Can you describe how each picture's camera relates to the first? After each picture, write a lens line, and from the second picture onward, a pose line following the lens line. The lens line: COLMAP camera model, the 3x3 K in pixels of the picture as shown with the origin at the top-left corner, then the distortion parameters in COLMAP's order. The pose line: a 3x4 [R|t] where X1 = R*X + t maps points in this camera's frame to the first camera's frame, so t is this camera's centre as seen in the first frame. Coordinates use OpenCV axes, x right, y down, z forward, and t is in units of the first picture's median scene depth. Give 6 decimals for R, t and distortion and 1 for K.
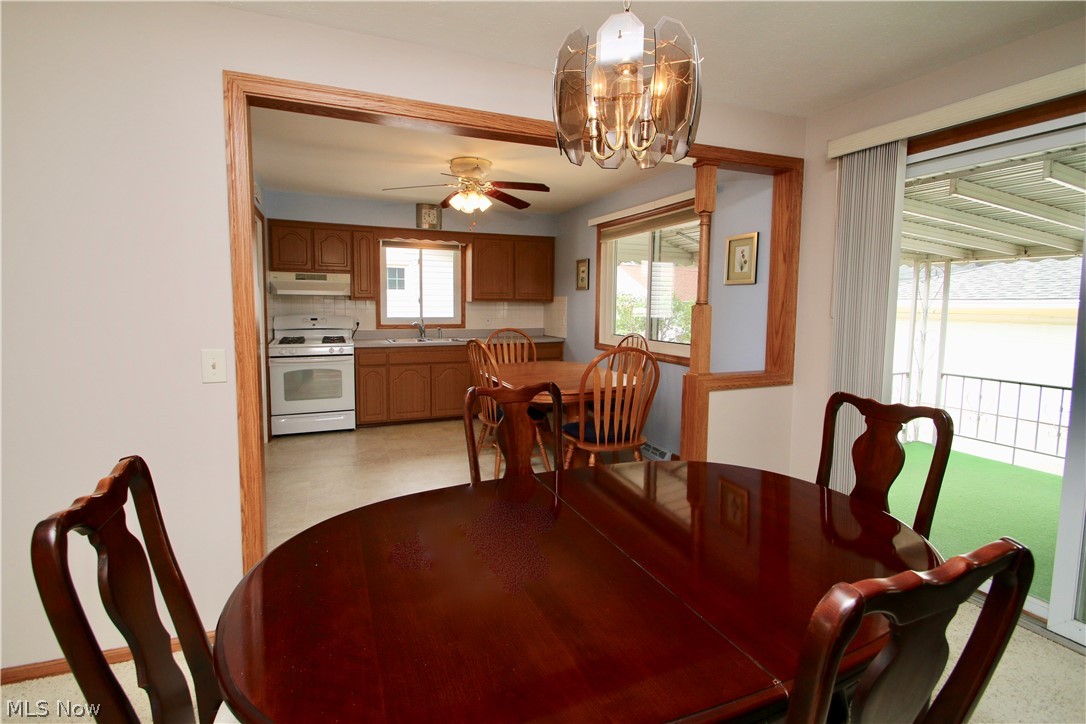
lens RADIAL K [[505.6, 0, 541.3], [0, 505.6, 340.2], [0, 0, 1]] dist [0.004082, -0.005722]
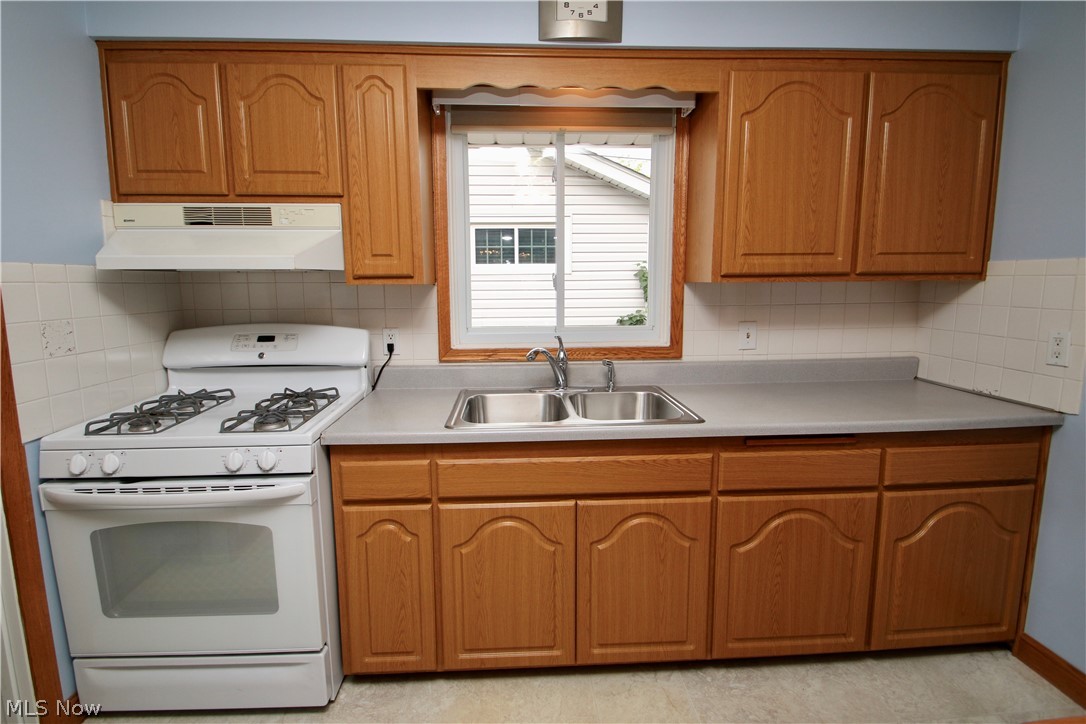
lens RADIAL K [[505.6, 0, 534.3], [0, 505.6, 354.5], [0, 0, 1]] dist [0.004082, -0.005722]
pose [[0.938085, 0.031776, -0.344944, -0.144760], [-0.009893, 0.997835, 0.065017, -0.056126], [0.346264, -0.057579, 0.936369, 0.732712]]
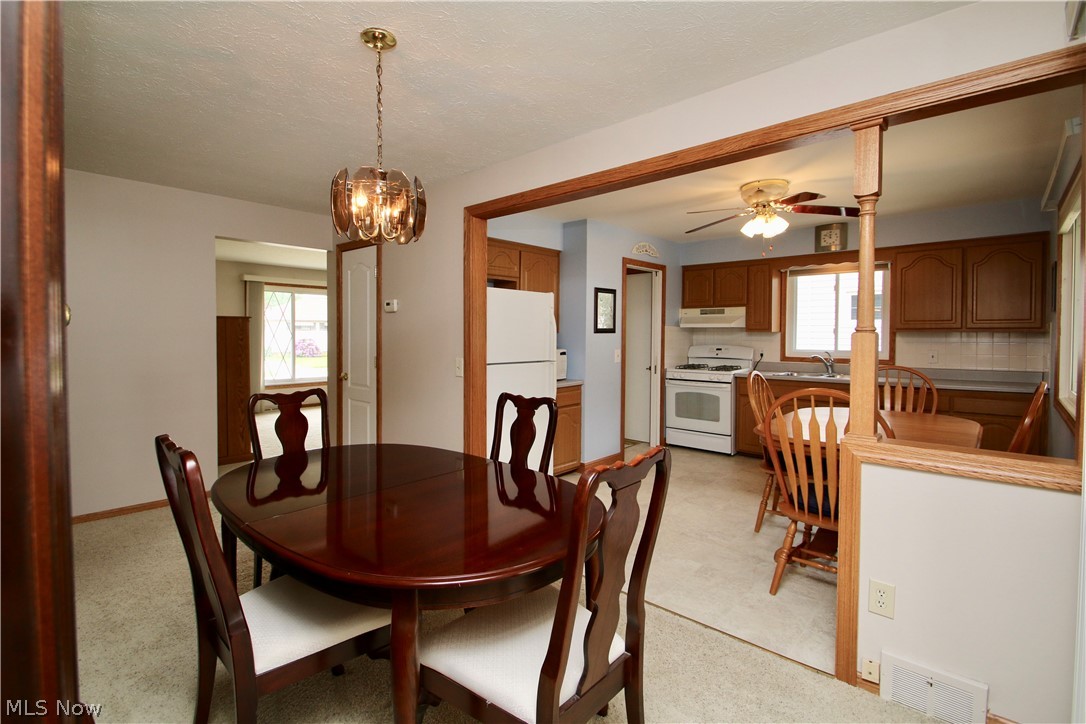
lens RADIAL K [[505.6, 0, 531.6], [0, 505.6, 343.4], [0, 0, 1]] dist [0.004082, -0.005722]
pose [[0.409139, 0.010132, -0.912416, 0.397549], [-0.065445, 0.997689, -0.018267, -0.007414], [0.910122, 0.067187, 0.408856, 0.173599]]
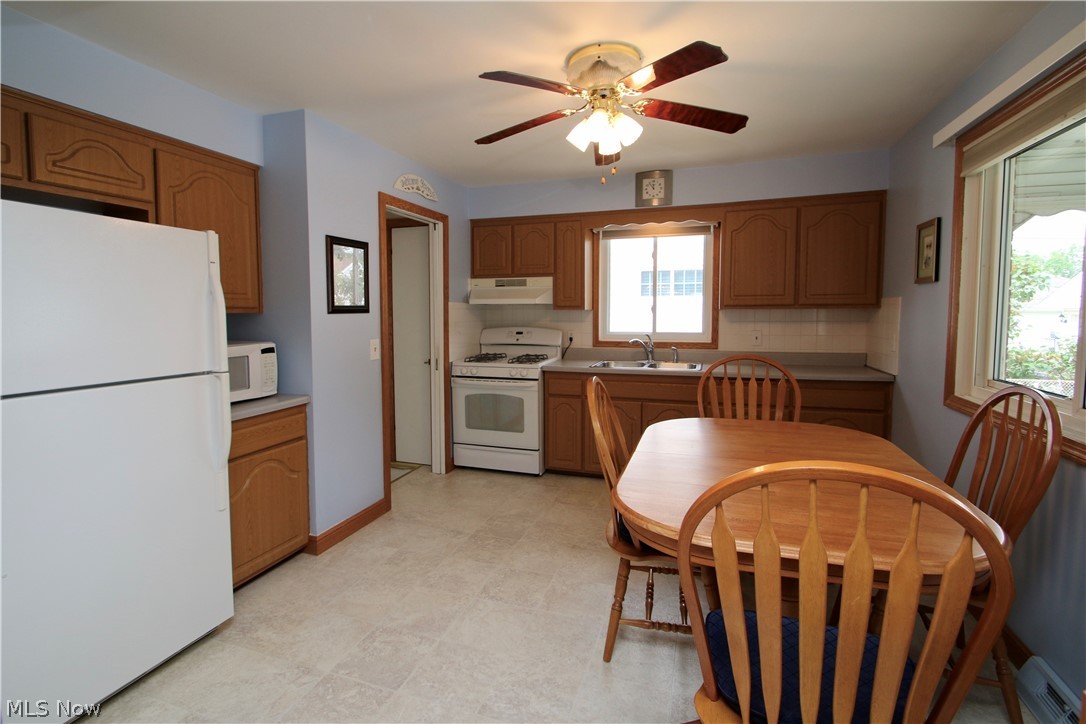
lens RADIAL K [[505.6, 0, 536.3], [0, 505.6, 345.2], [0, 0, 1]] dist [0.004082, -0.005722]
pose [[0.743942, 0.033080, -0.667425, 0.136286], [-0.037930, 0.999254, 0.007249, -0.028579], [0.667167, 0.019923, 0.744642, 0.394429]]
